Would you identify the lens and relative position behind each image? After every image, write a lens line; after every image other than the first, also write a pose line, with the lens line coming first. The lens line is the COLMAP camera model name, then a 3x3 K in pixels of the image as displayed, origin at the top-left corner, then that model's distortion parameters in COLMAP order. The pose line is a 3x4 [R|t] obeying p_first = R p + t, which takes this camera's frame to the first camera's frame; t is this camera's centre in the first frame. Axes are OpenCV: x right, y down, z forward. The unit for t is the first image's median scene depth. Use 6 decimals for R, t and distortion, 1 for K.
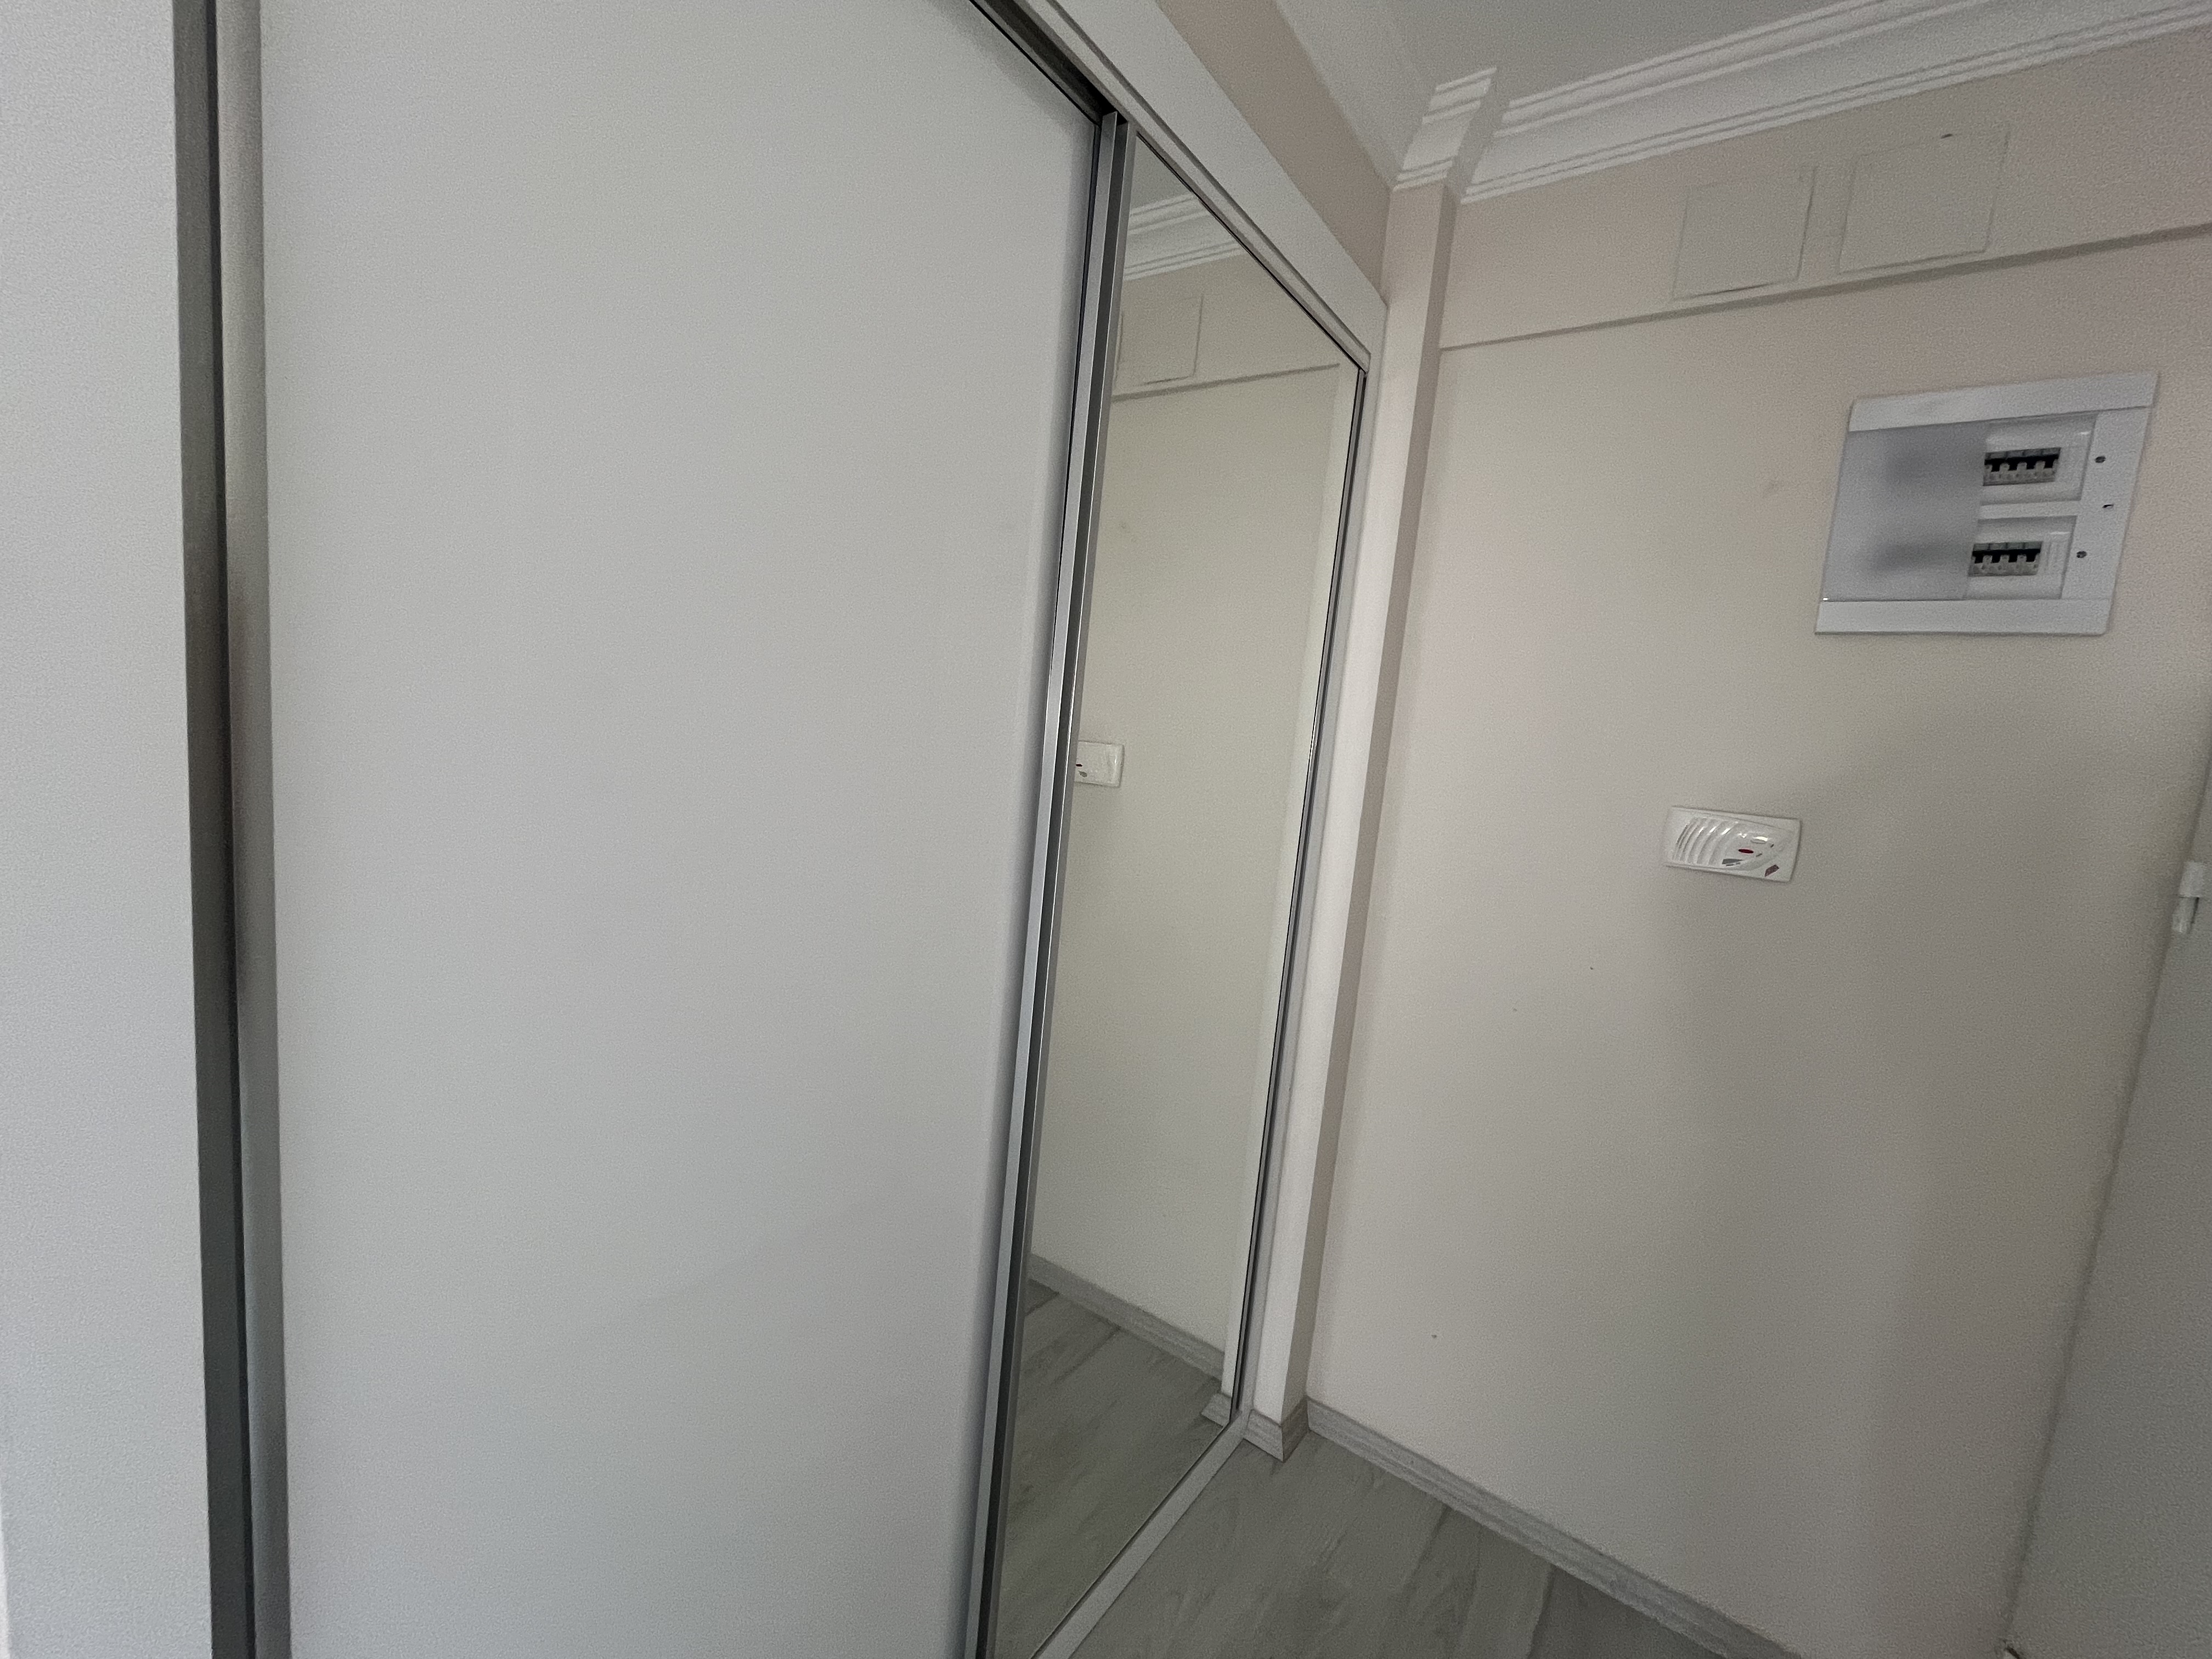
lens RADIAL K [[919.3, 0, 1095.6], [0, 919.3, 830.7], [0, 0, 1]] dist [-0.004032, 0.000361]
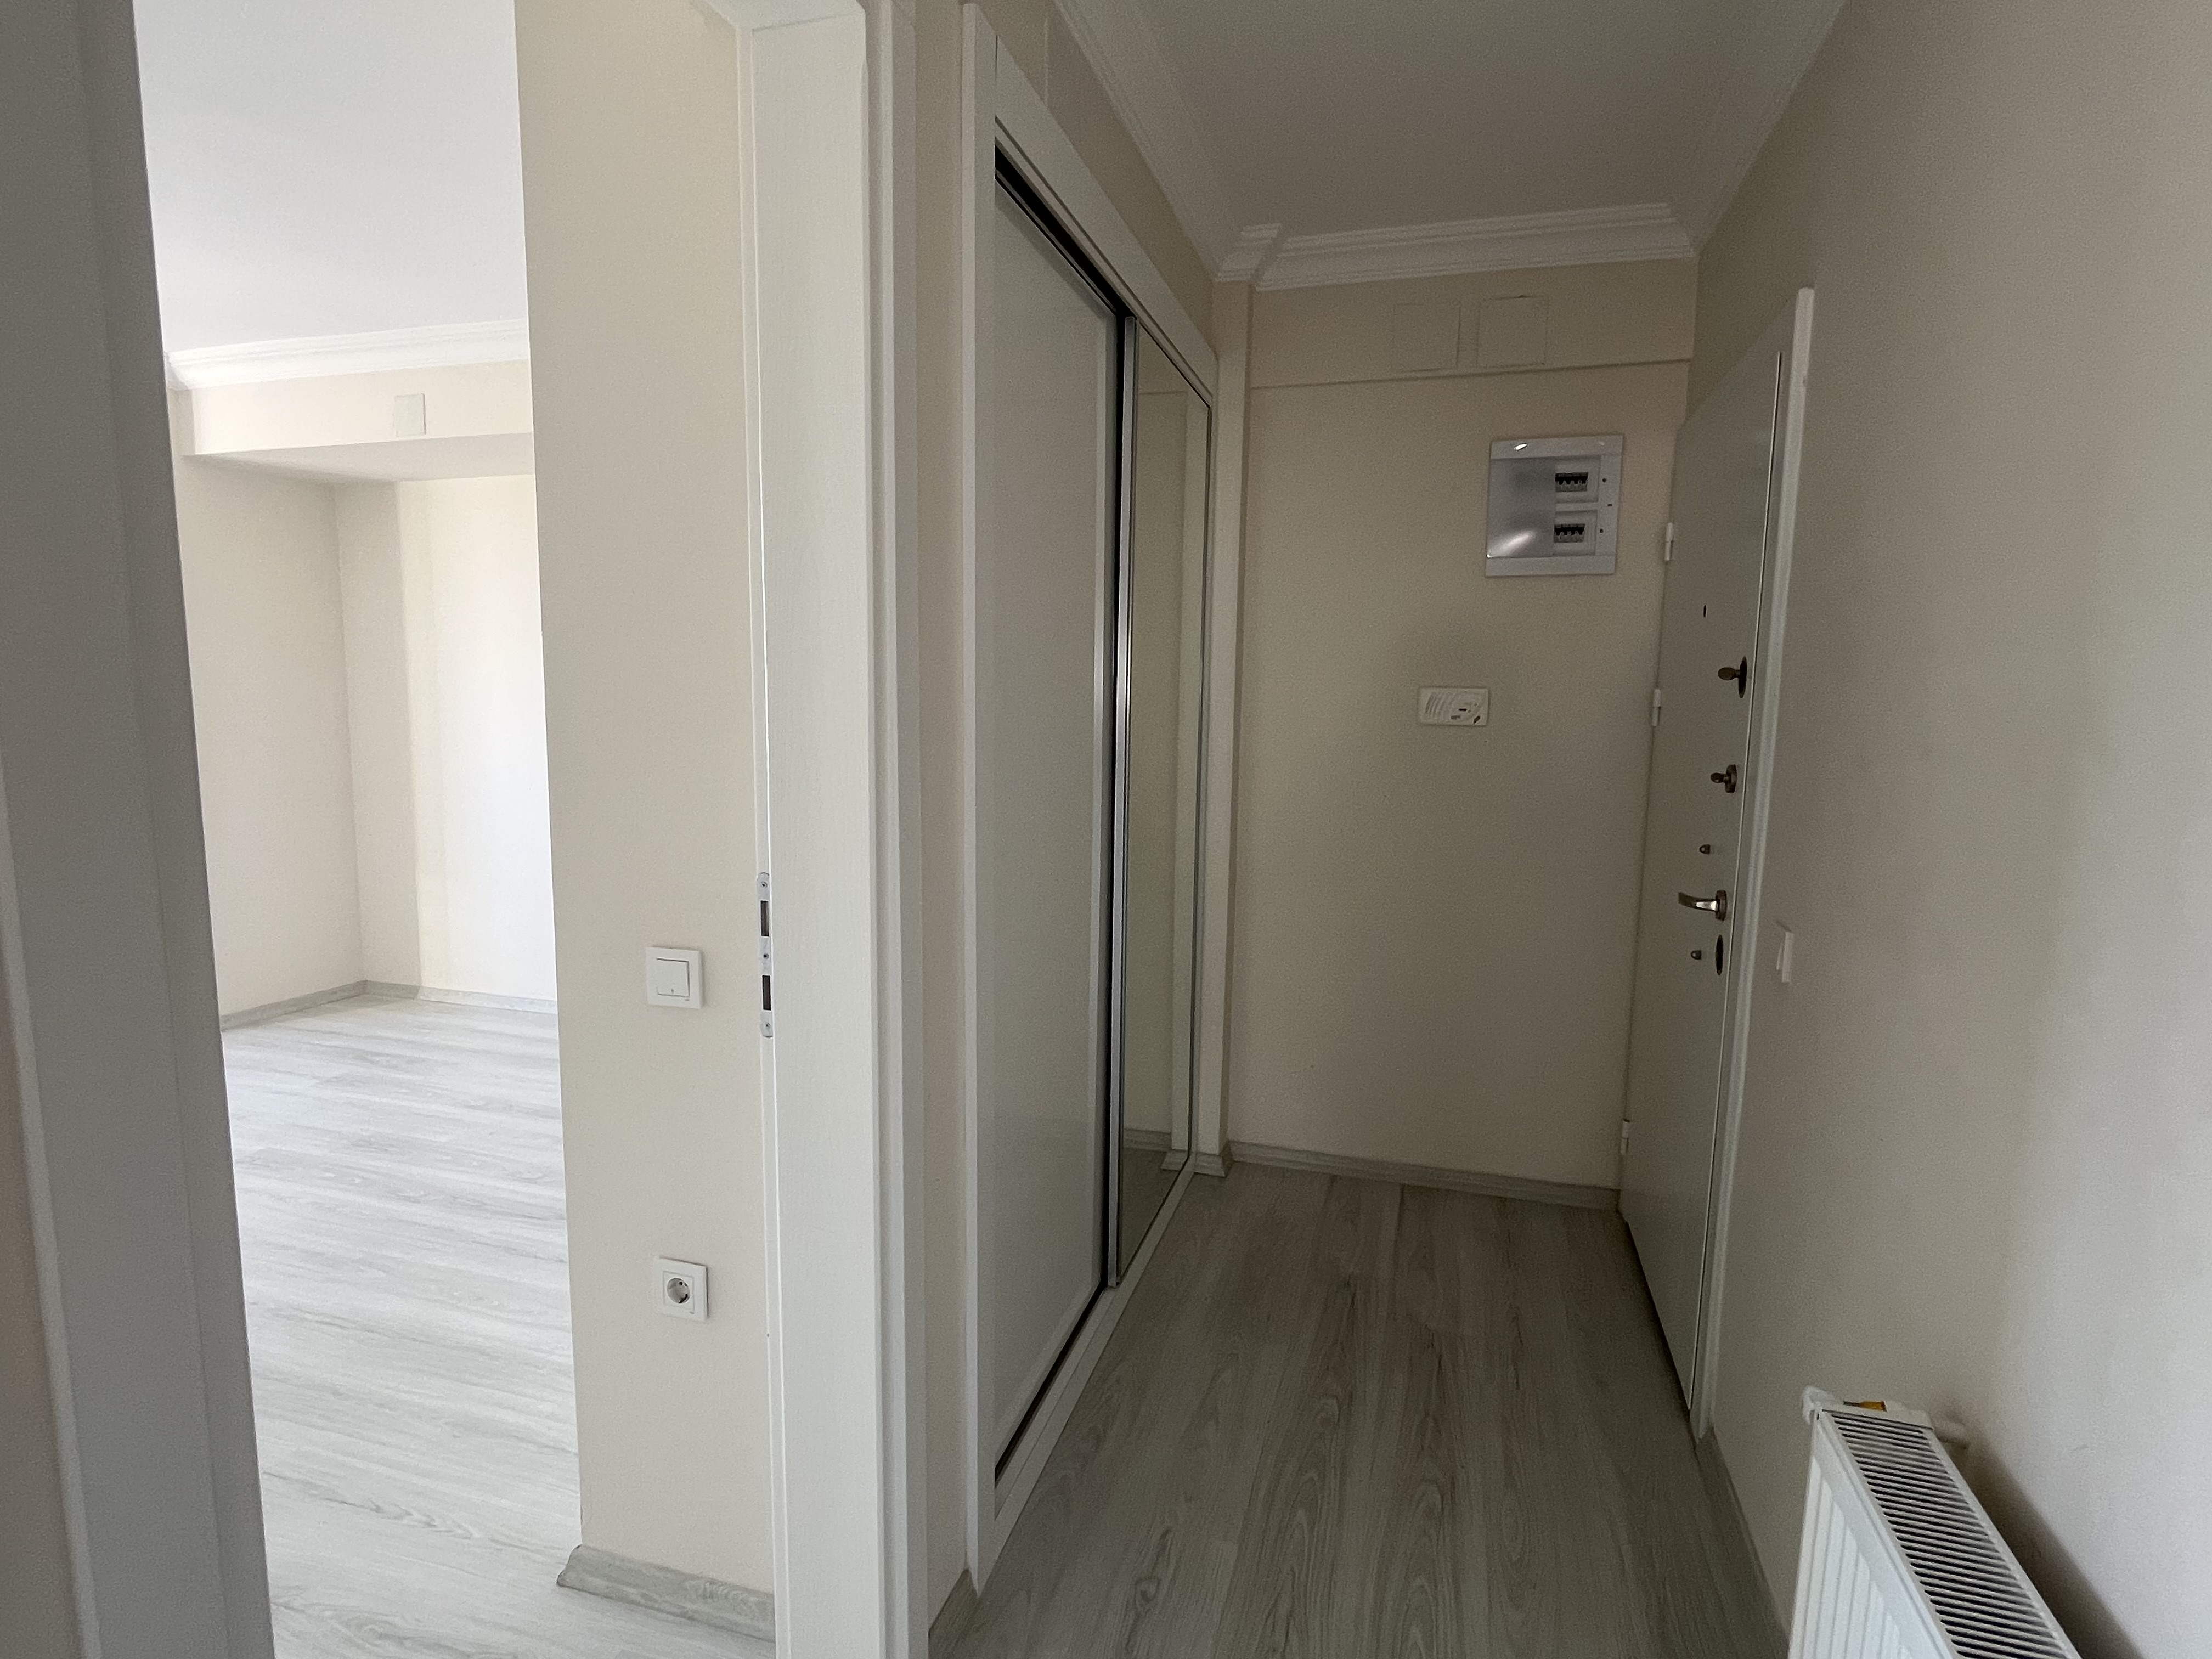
lens RADIAL K [[1153.5, 0, 1094.4], [0, 1153.5, 839.5], [0, 0, 1]] dist [-0.005044, 0.003305]
pose [[0.939764, -0.124271, 0.318434, -0.604091], [0.112890, 0.992137, 0.054028, 0.066719], [-0.322645, -0.014826, 0.946404, -0.754308]]
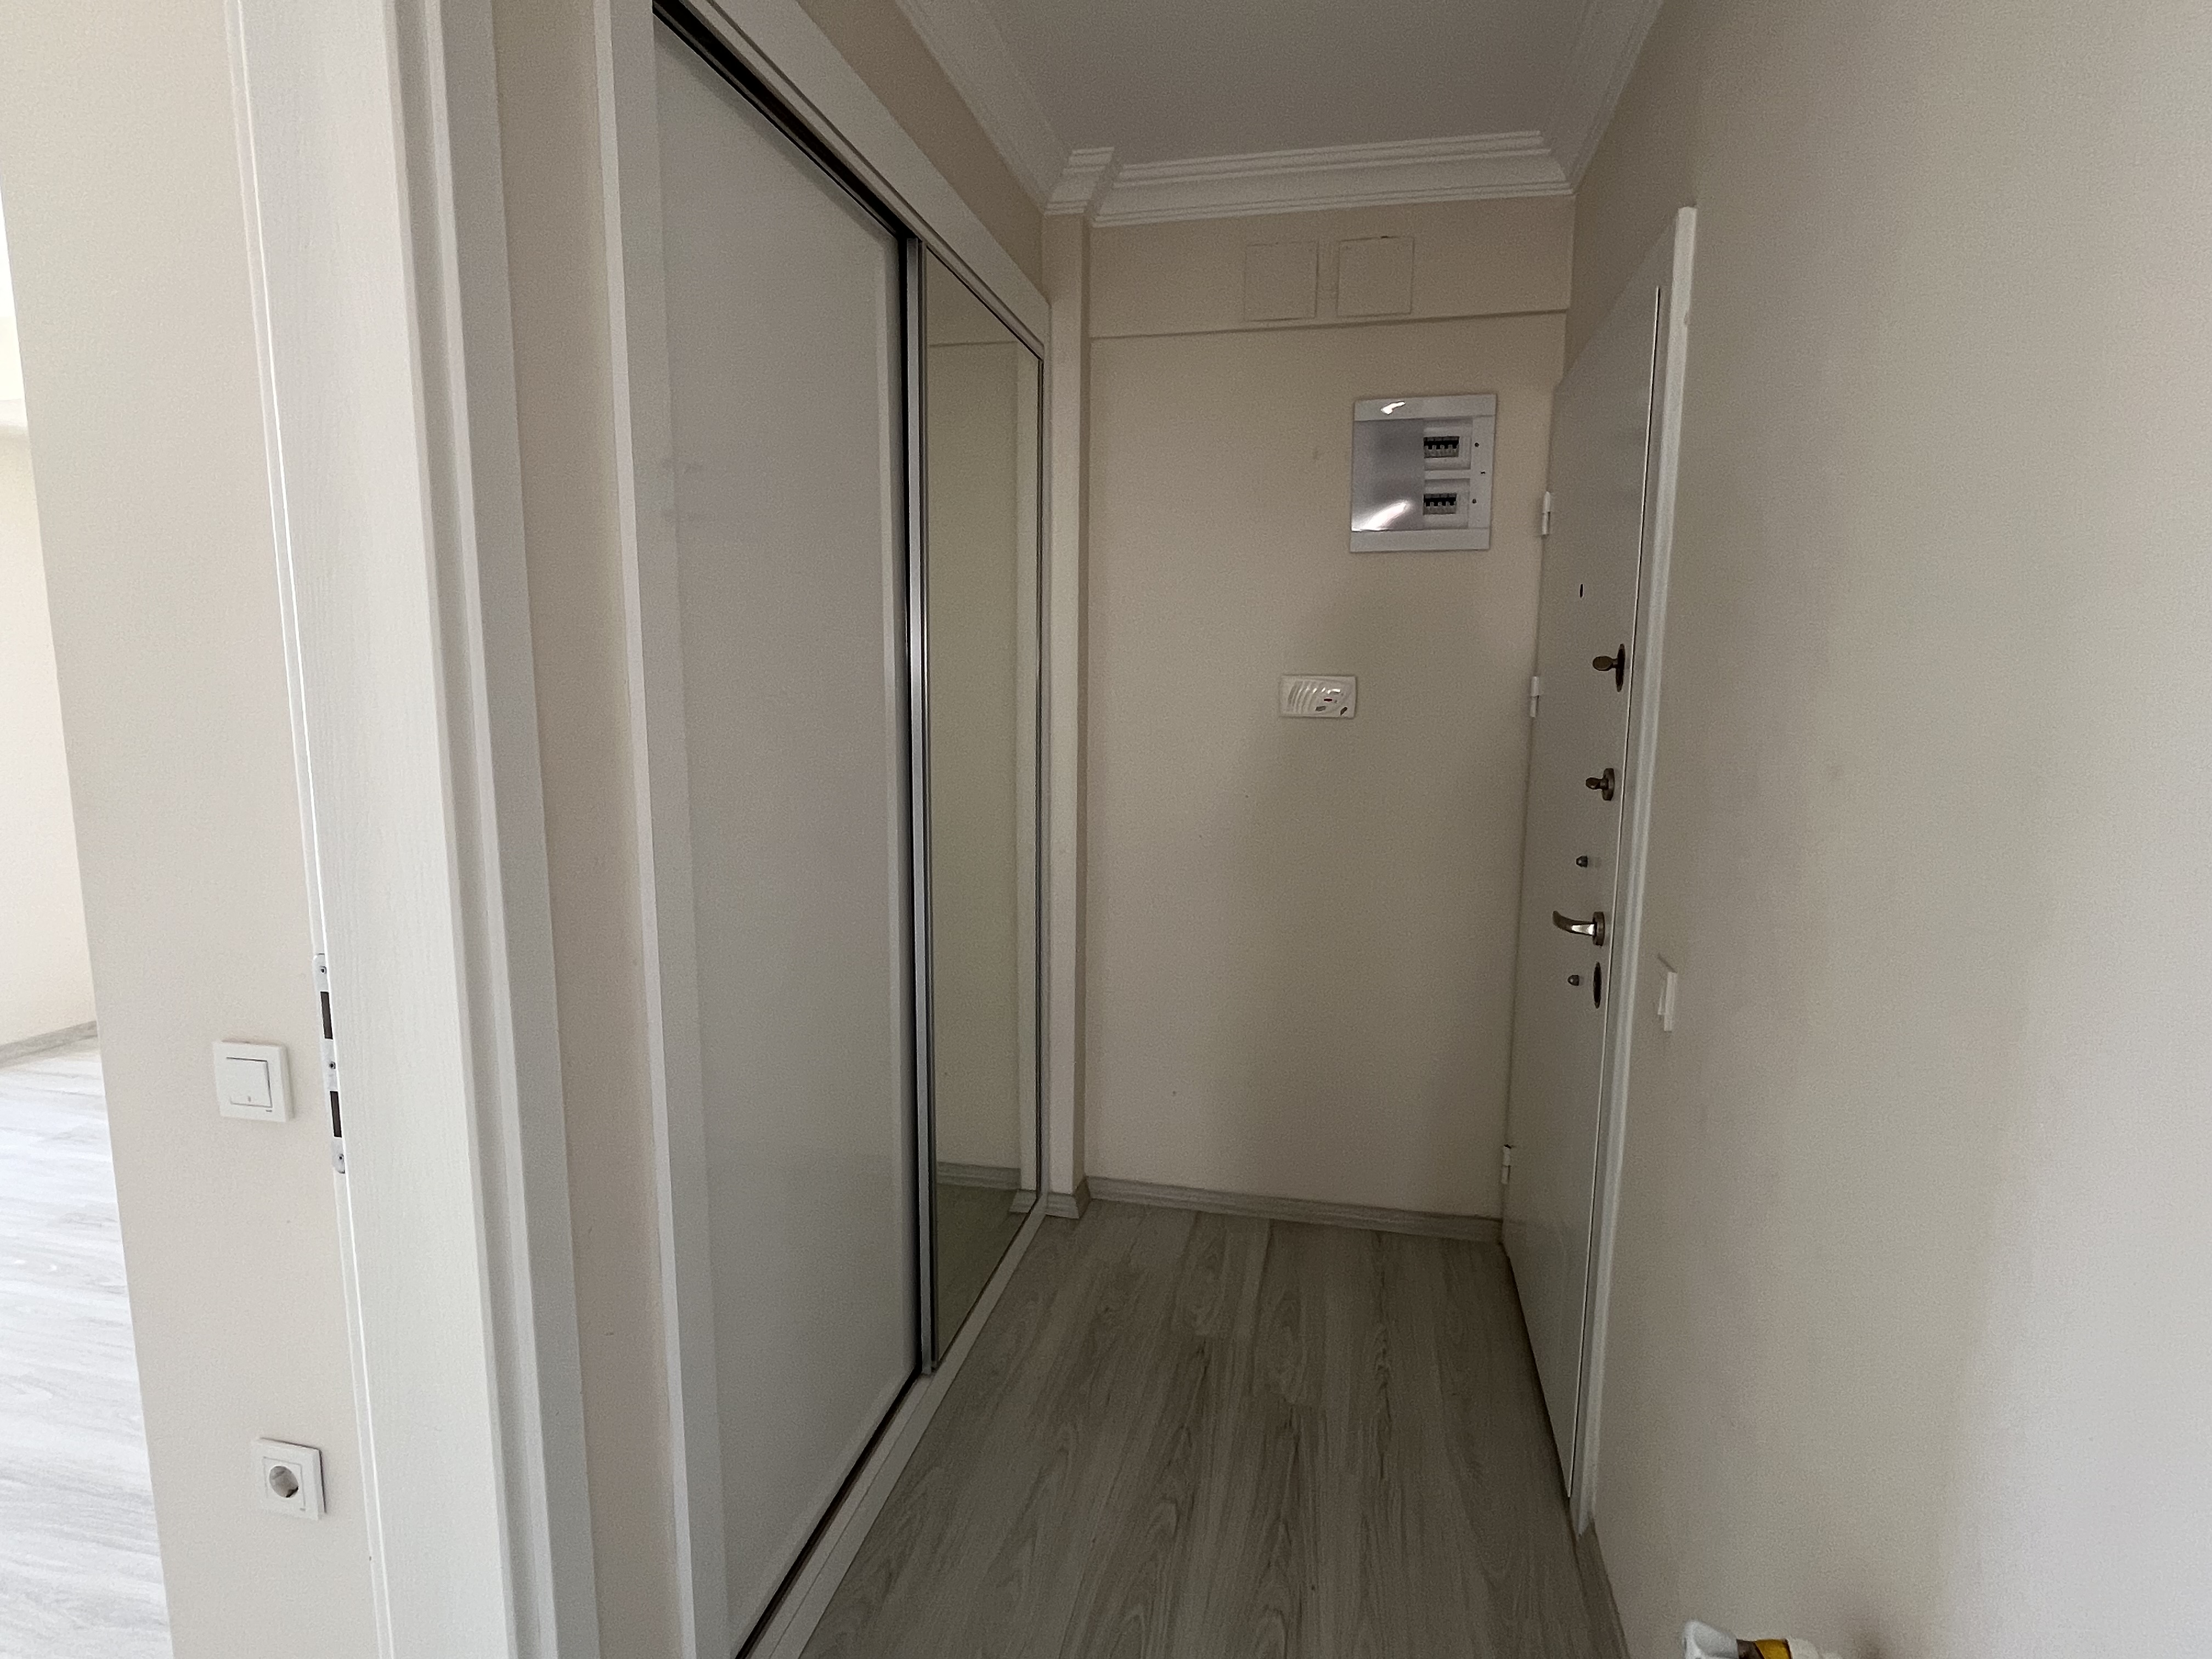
lens RADIAL K [[1153.5, 0, 1096.3], [0, 1153.5, 839.8], [0, 0, 1]] dist [-0.005044, 0.003305]
pose [[0.912114, -0.145797, 0.383133, -0.388496], [0.124138, 0.988969, 0.080809, 0.048271], [-0.390688, -0.026146, 0.920152, -0.586604]]
